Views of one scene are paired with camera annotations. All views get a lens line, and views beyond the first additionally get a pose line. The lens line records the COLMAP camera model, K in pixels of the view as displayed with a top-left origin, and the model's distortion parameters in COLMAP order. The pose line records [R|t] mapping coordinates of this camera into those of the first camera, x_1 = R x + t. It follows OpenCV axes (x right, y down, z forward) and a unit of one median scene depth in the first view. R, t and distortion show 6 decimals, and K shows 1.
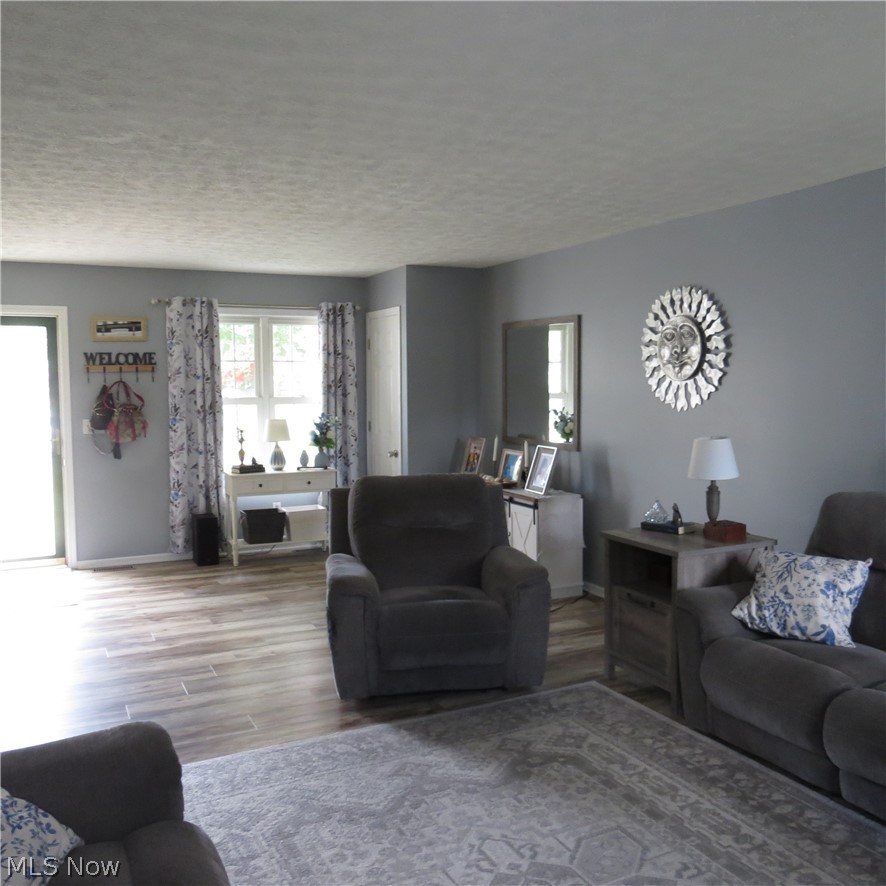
lens RADIAL K [[844.4, 0, 443.0], [0, 844.4, 443.0], [0, 0, 1]] dist [-0.023928, 0.017375]
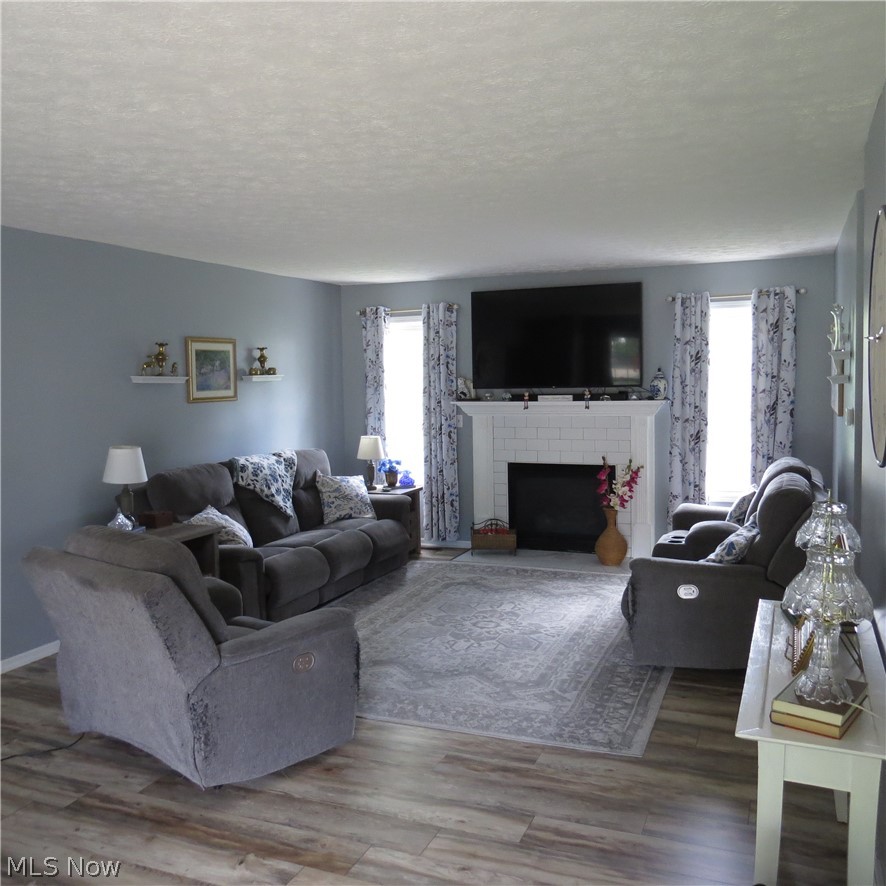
lens RADIAL K [[844.4, 0, 443.0], [0, 844.4, 443.0], [0, 0, 1]] dist [-0.023928, 0.017375]
pose [[-0.660192, -0.033711, 0.750340, -0.361305], [0.085901, 0.989049, 0.120015, -0.050022], [-0.746169, 0.143688, -0.650066, 0.613378]]
